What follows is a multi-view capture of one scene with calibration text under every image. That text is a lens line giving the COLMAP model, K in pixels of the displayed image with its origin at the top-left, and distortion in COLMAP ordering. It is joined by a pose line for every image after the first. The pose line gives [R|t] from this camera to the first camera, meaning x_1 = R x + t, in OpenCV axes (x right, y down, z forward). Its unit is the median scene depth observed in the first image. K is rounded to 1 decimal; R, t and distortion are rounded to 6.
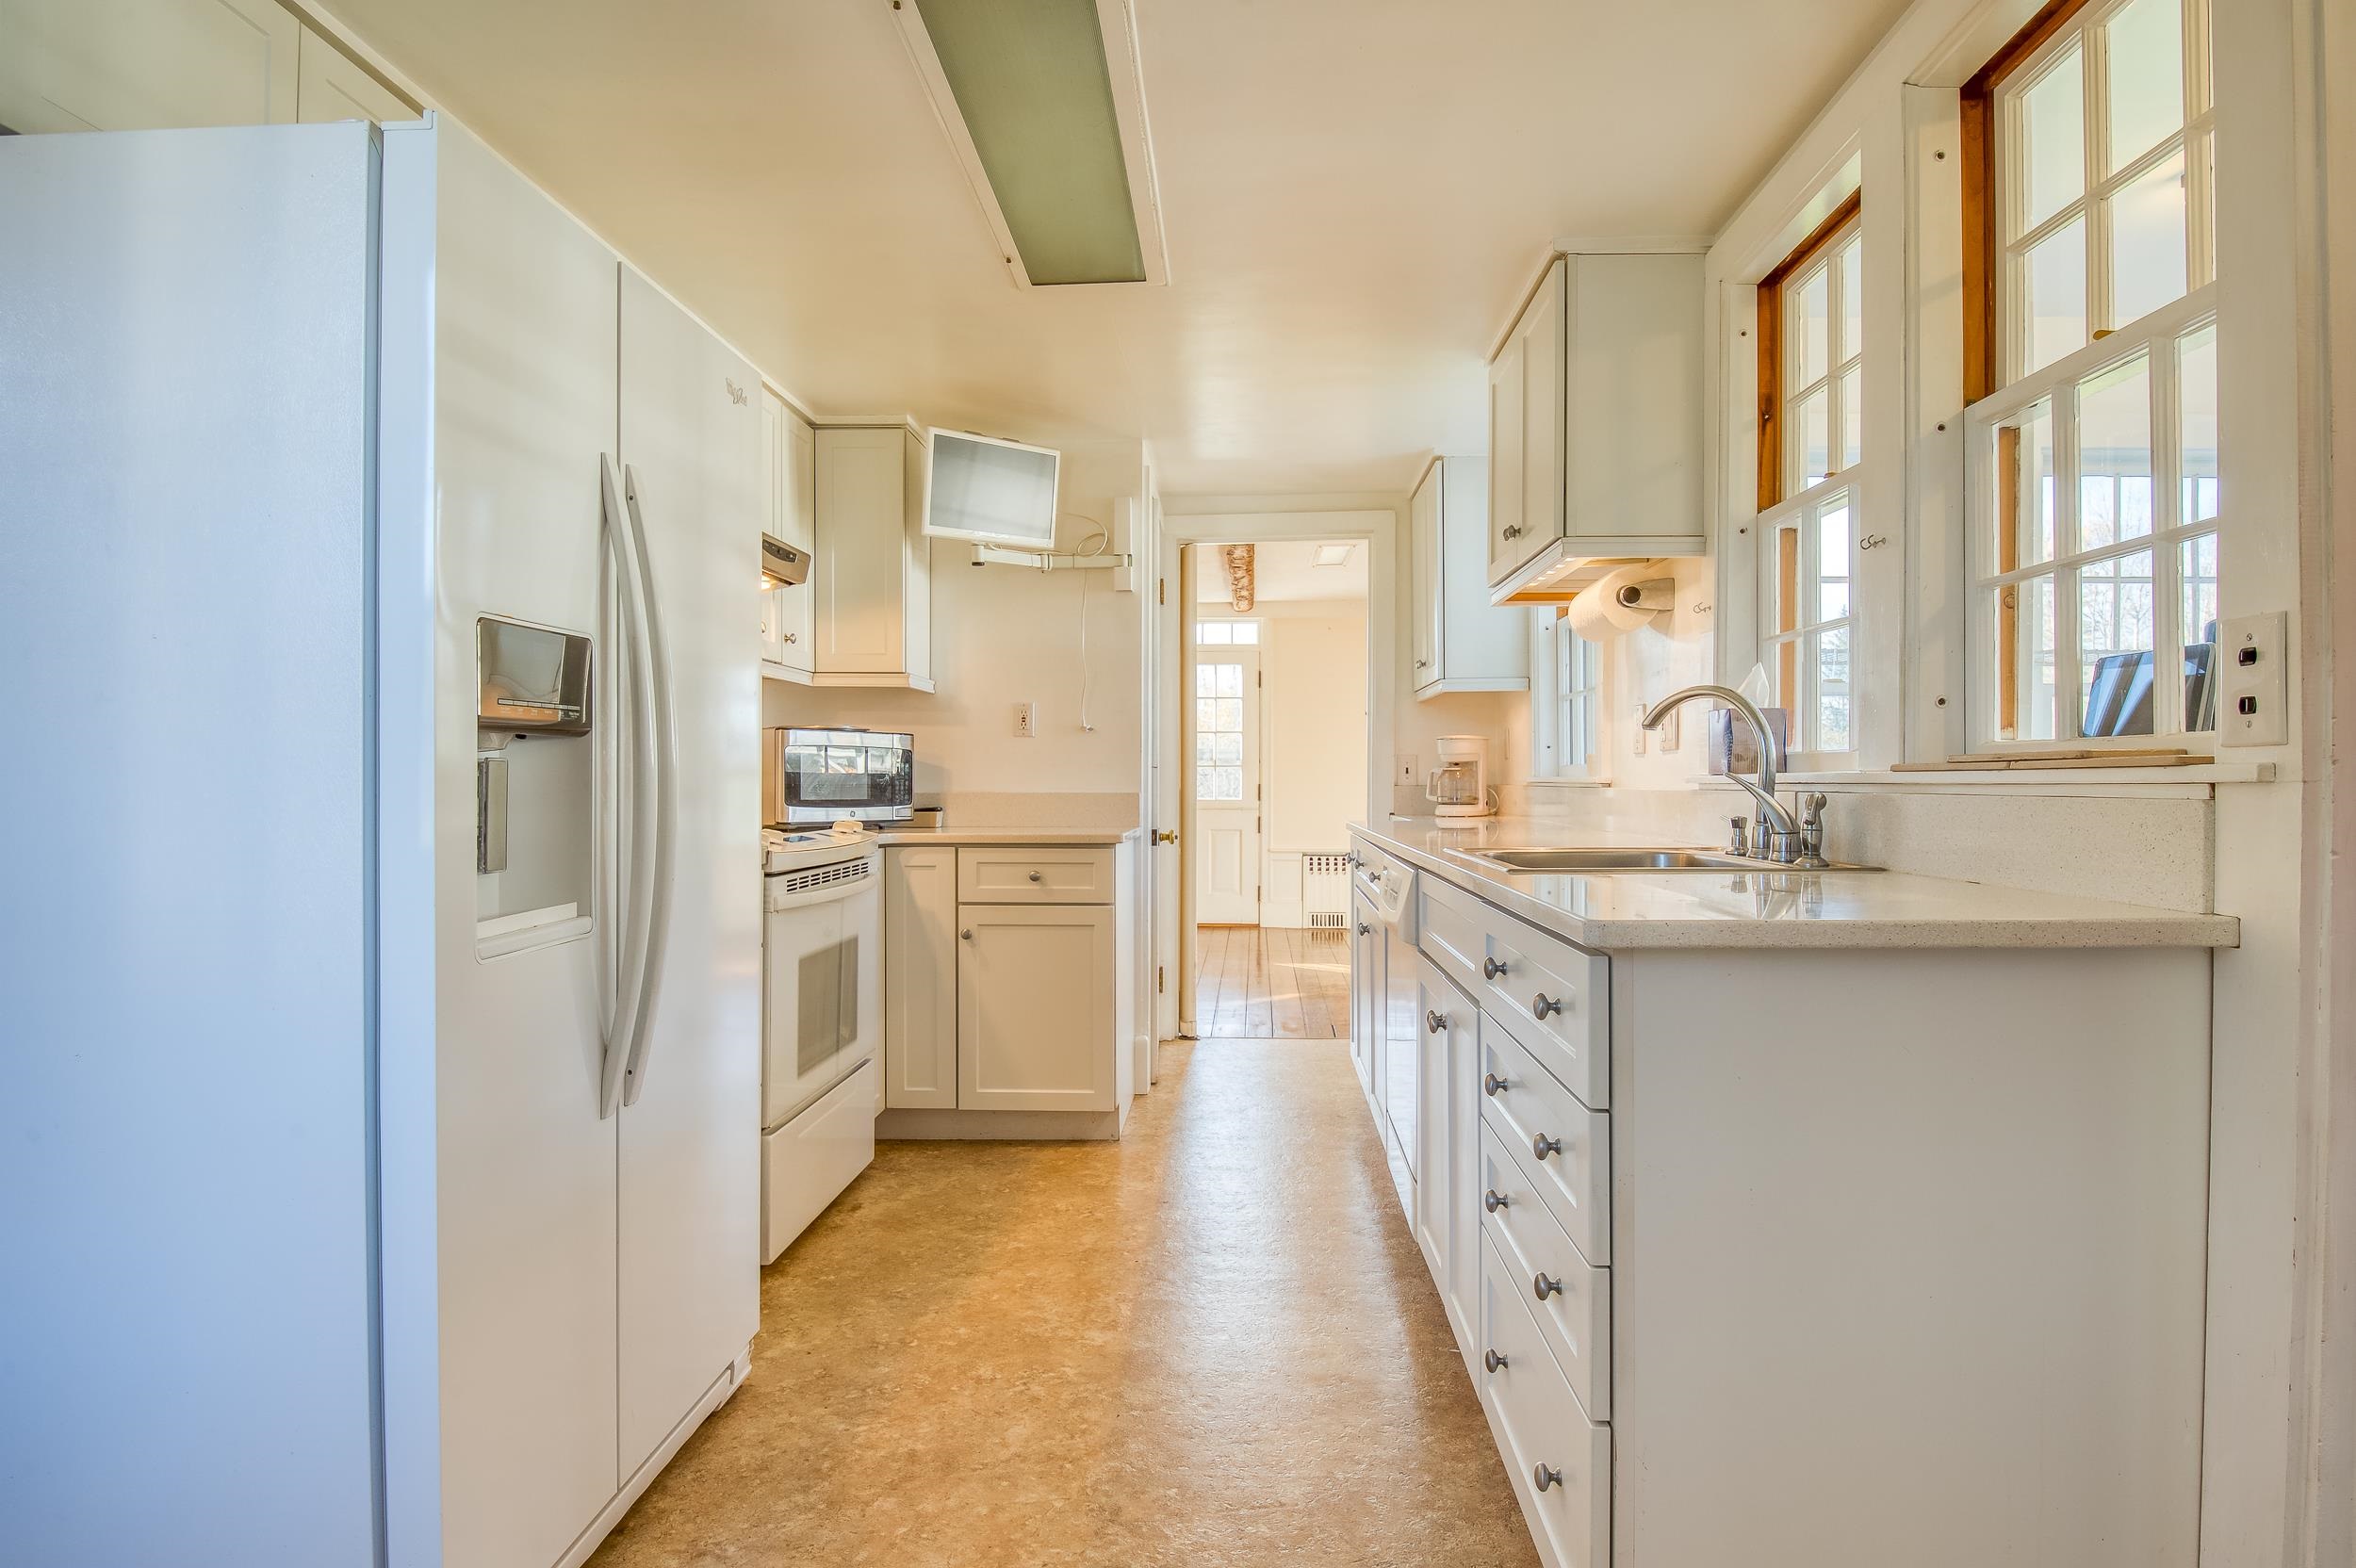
lens RADIAL K [[1237.0, 0, 1178.0], [0, 1237.0, 784.0], [0, 0, 1]] dist [0.000185, 0.000033]
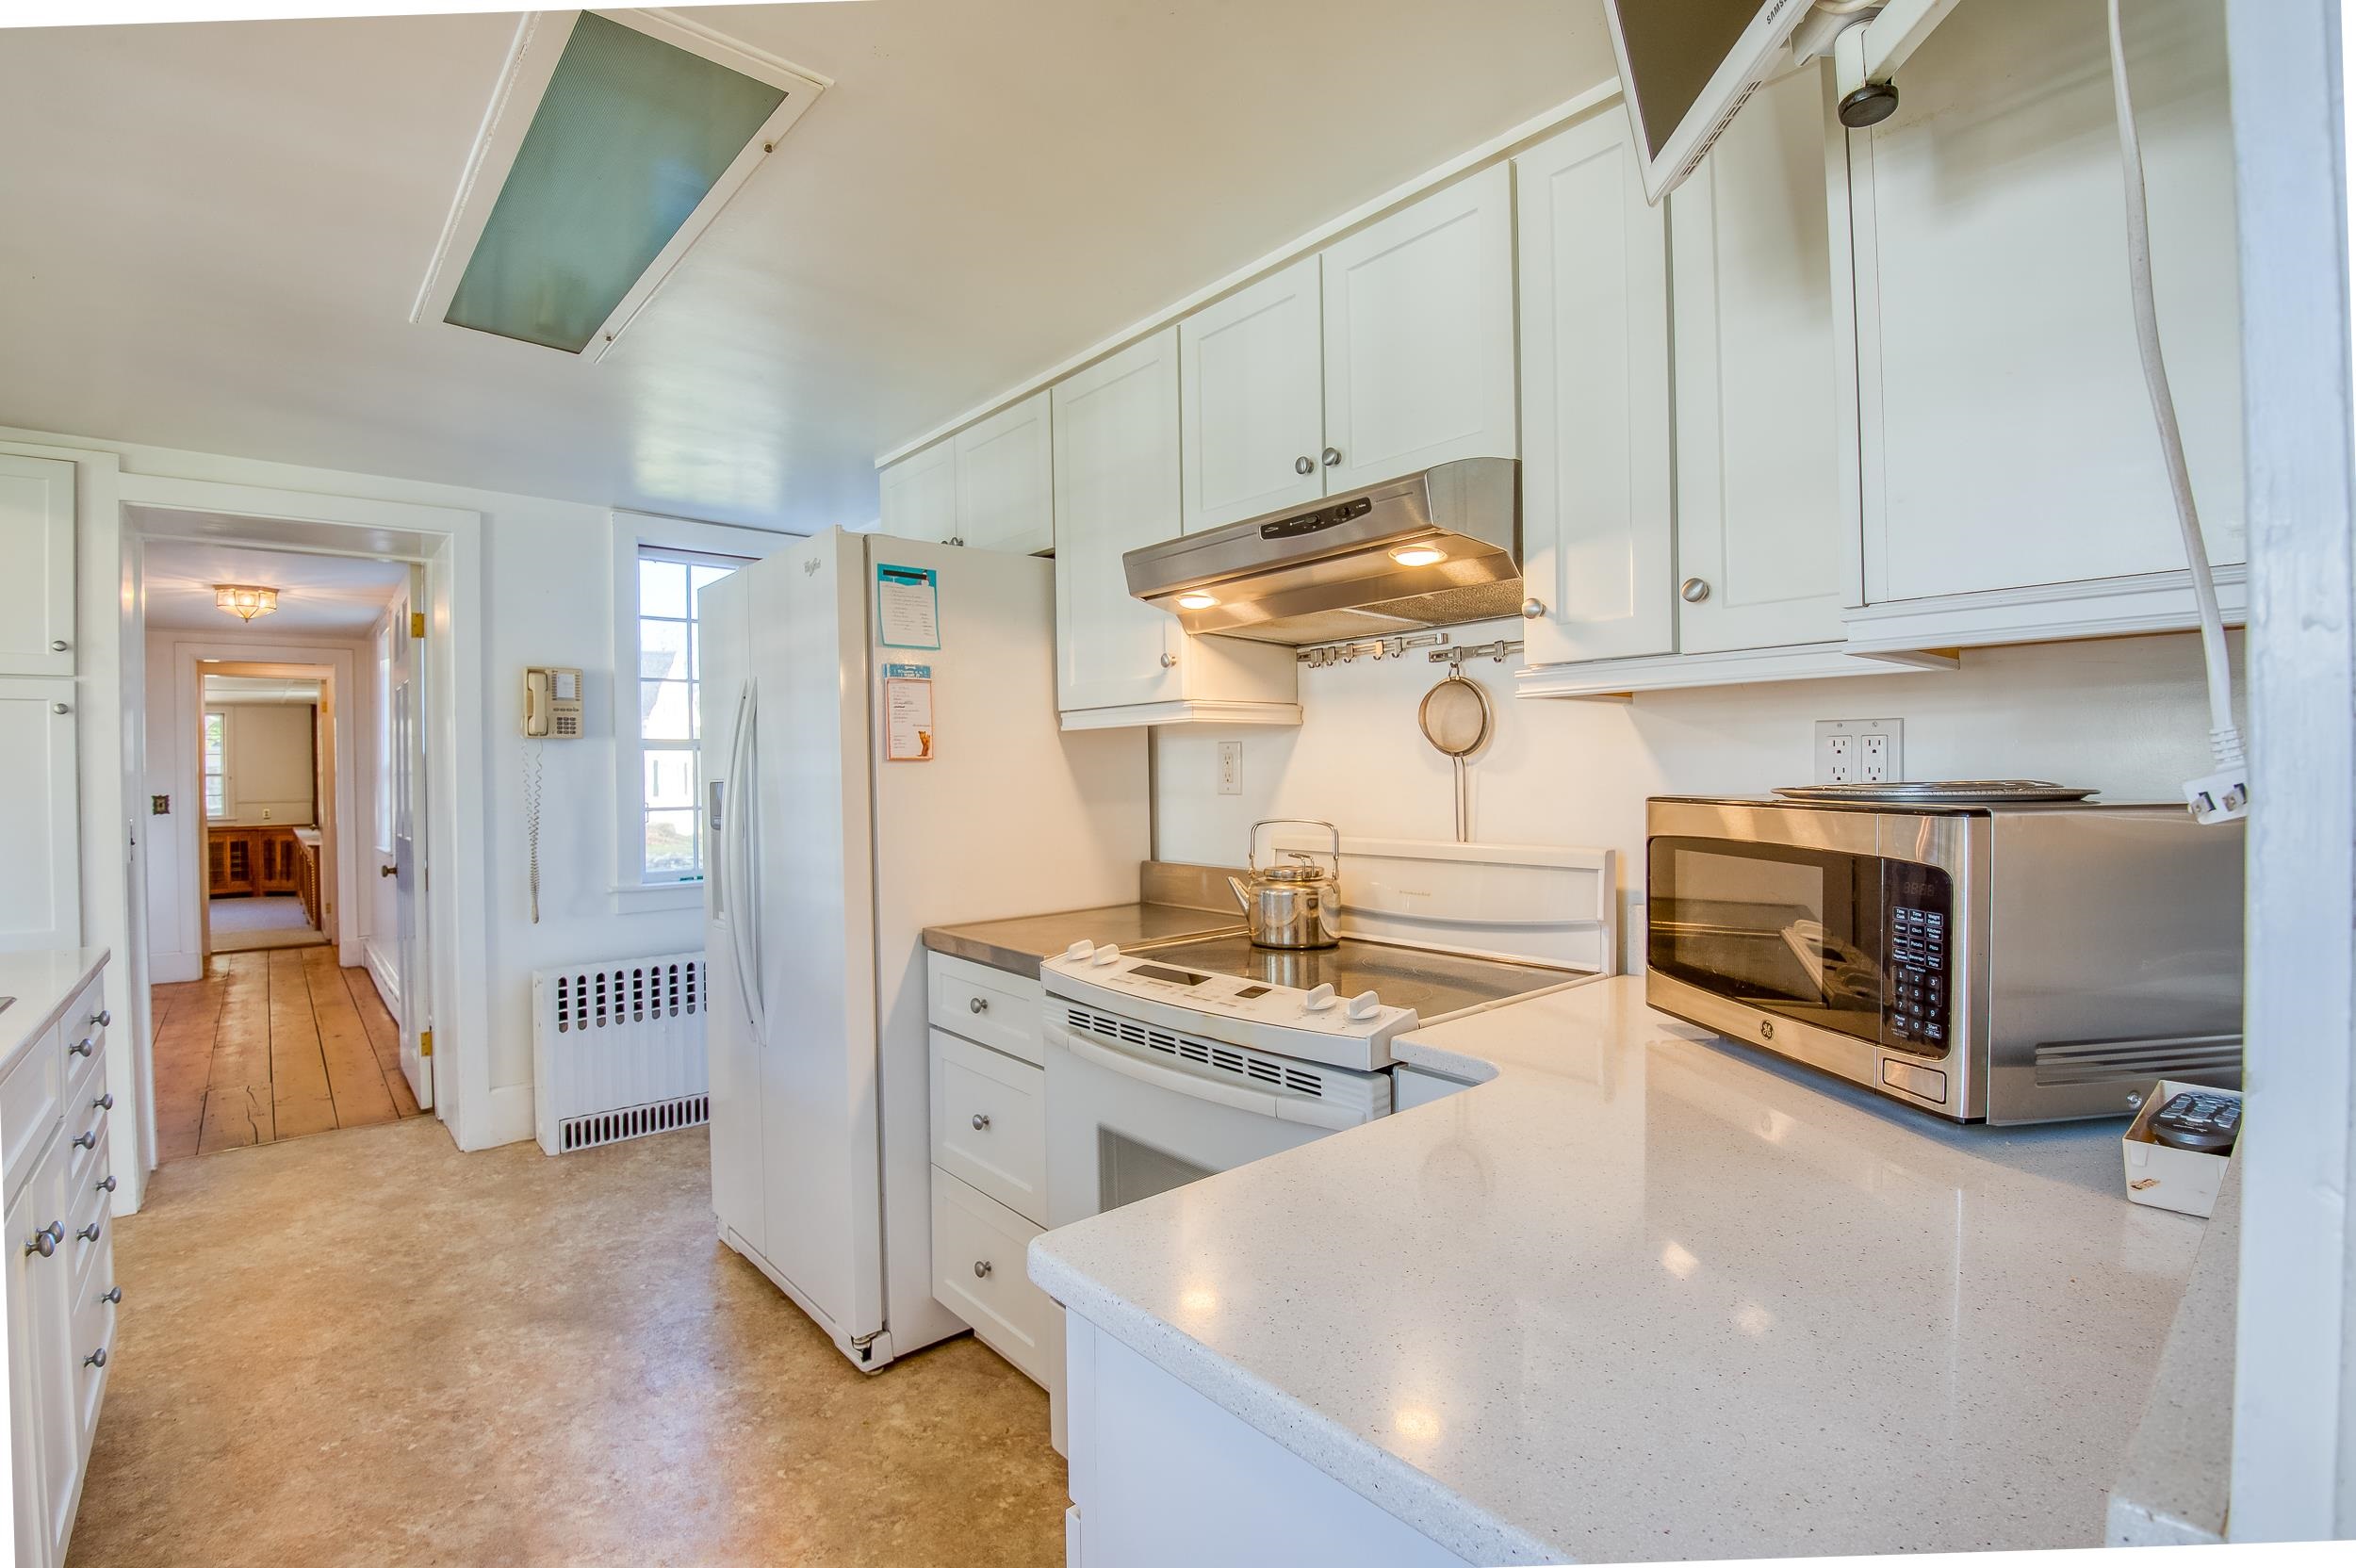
lens RADIAL K [[1074.0, 0, 1168.0], [0, 1074.0, 778.9], [0, 0, 1]] dist [-0.008020, -0.024524]
pose [[-0.723393, 0.008657, -0.690382, 0.149146], [0.008364, 0.999958, 0.003775, -0.094688], [0.690386, -0.003044, -0.723435, 2.058853]]
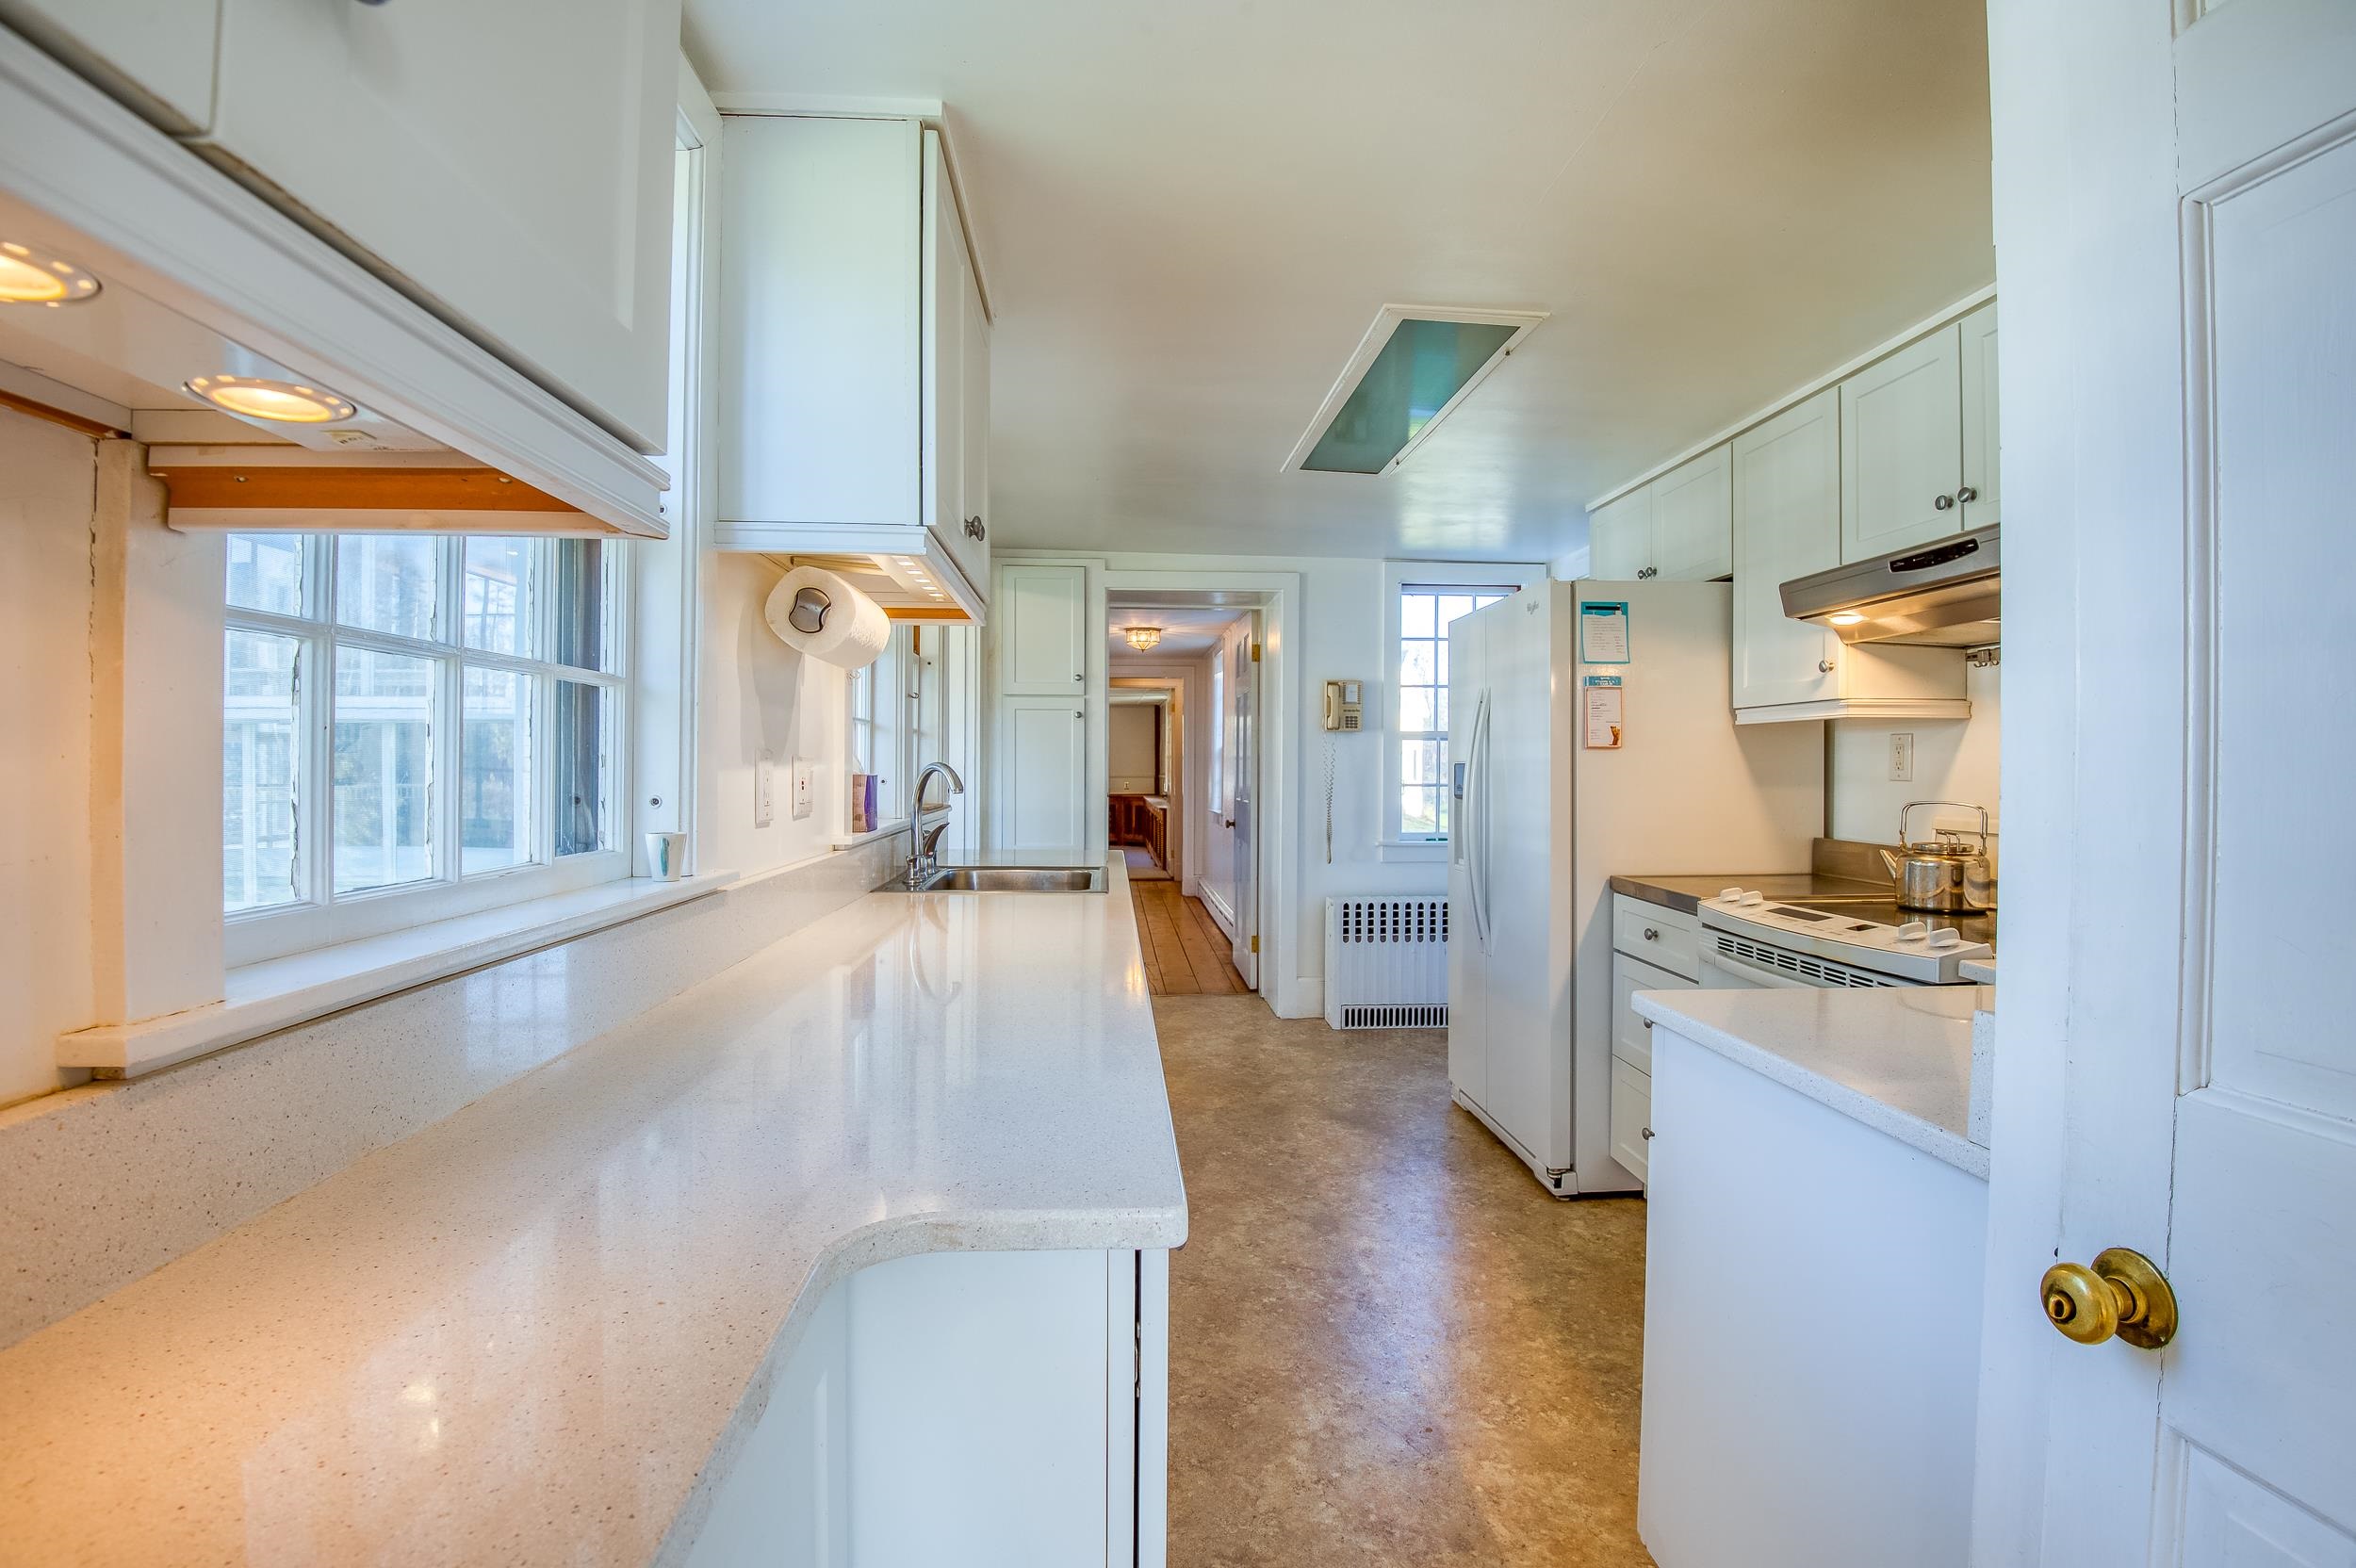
lens RADIAL K [[1074.0, 0, 1168.0], [0, 1074.0, 778.9], [0, 0, 1]] dist [-0.008020, -0.024524]
pose [[-0.993338, -0.006125, -0.115076, 0.336685], [-0.007741, 0.999878, 0.013601, -0.085388], [0.114978, 0.014401, -0.993264, 2.461831]]
